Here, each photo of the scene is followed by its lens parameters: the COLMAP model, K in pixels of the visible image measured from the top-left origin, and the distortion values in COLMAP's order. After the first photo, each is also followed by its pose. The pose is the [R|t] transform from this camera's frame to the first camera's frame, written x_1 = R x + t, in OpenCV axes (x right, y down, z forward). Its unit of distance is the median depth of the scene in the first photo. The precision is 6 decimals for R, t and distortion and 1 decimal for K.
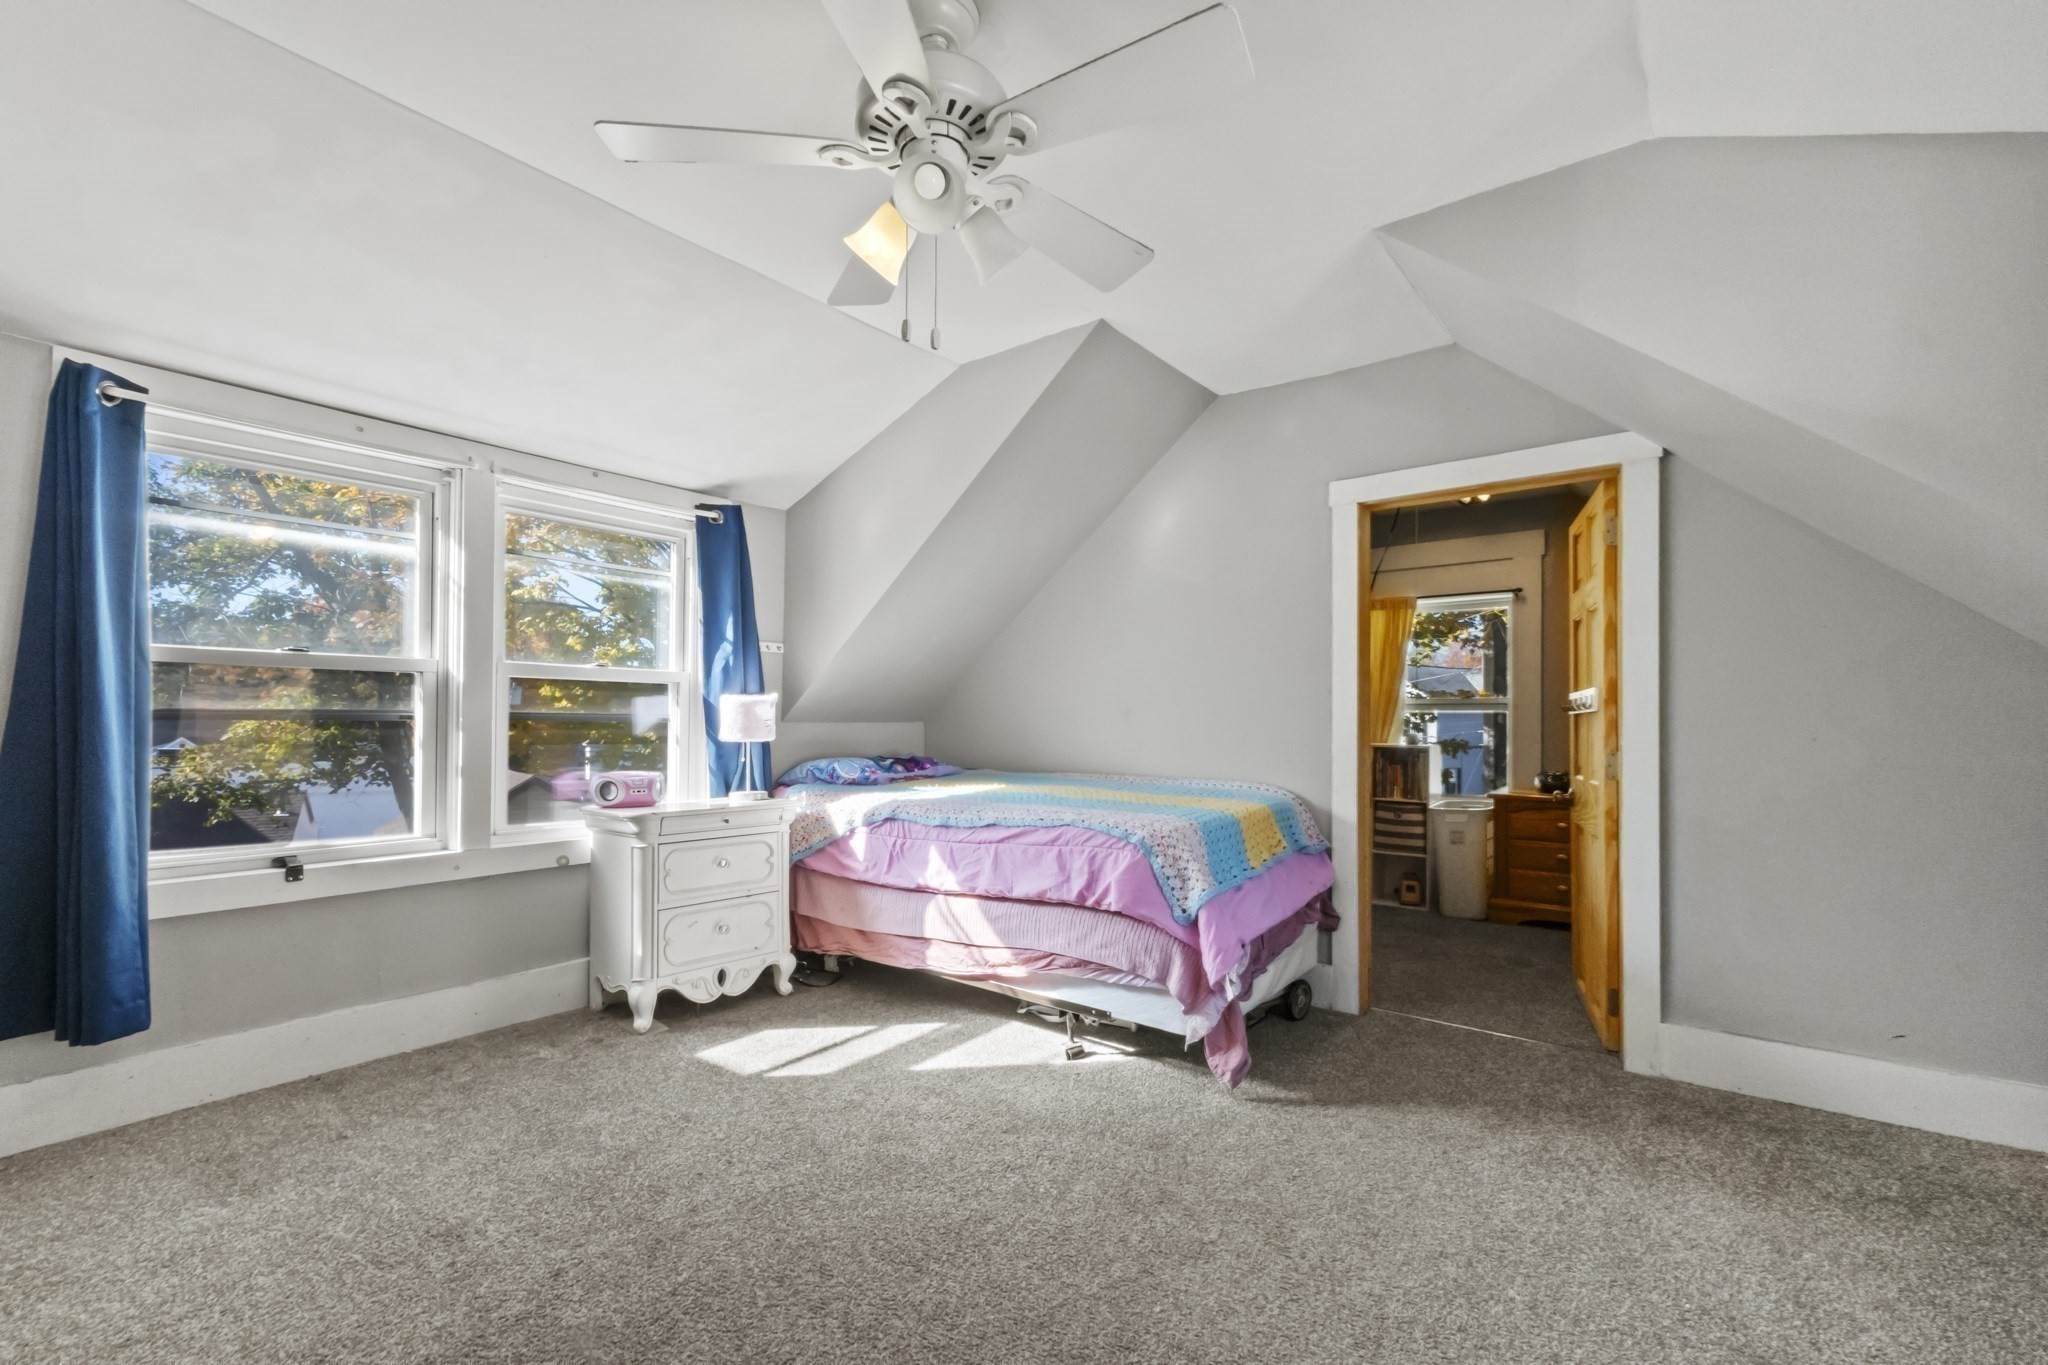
lens RADIAL K [[883.1, 0, 1039.1], [0, 883.1, 715.4], [0, 0, 1]] dist [-0.000372, 0.001160]
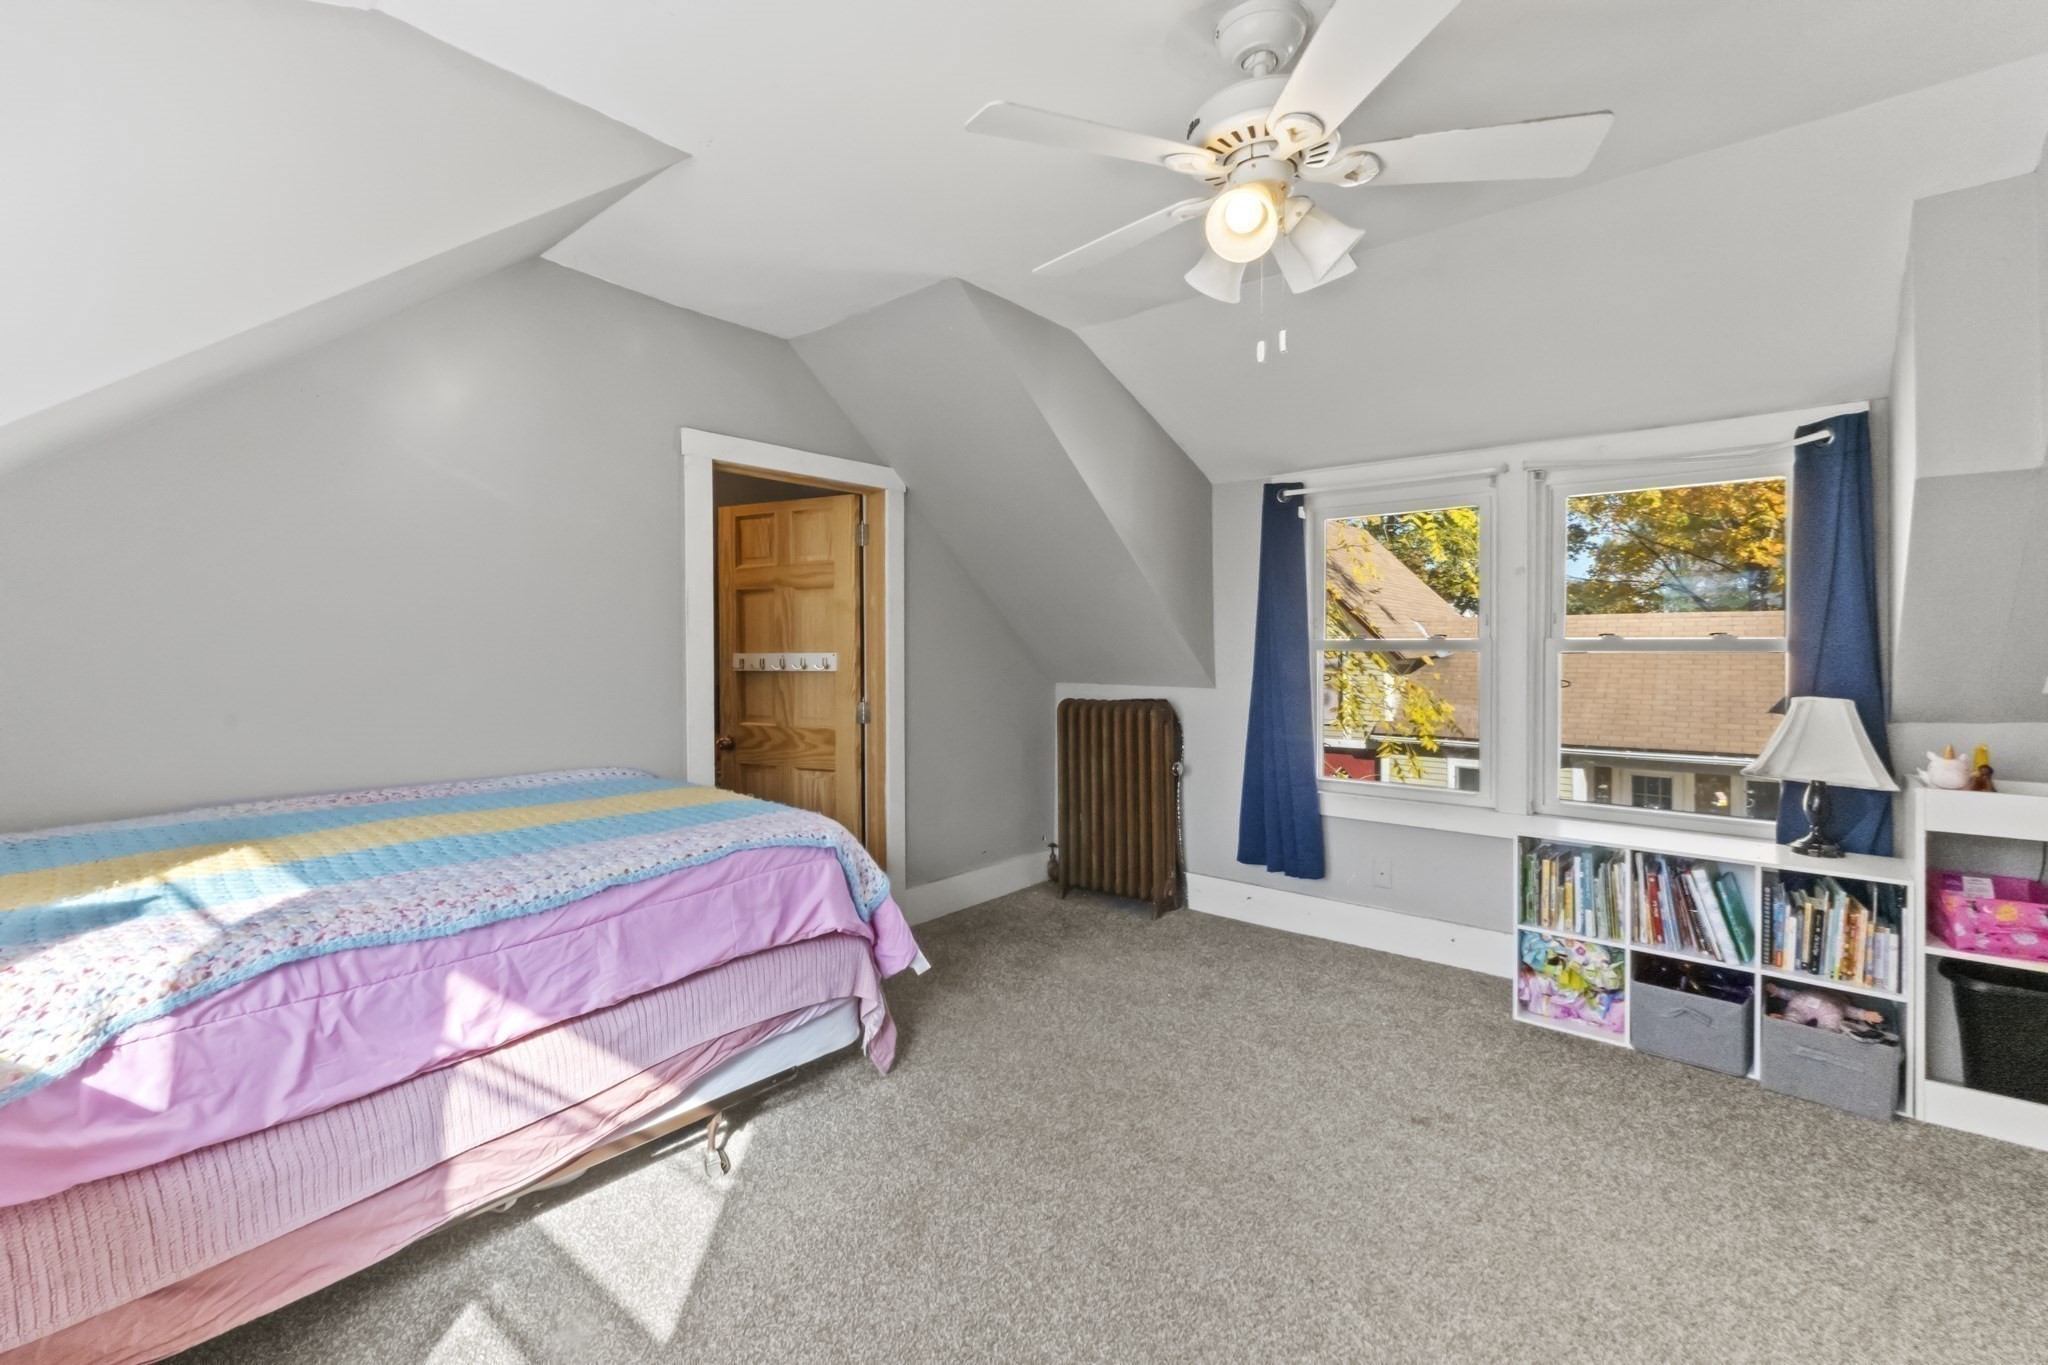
lens RADIAL K [[883.1, 0, 1031.5], [0, 883.1, 652.3], [0, 0, 1]] dist [-0.000372, 0.001160]
pose [[0.046685, -0.009492, 0.998865, -0.656426], [-0.001815, 0.999952, 0.009587, -0.046780], [-0.998908, -0.002260, 0.046666, 0.686625]]
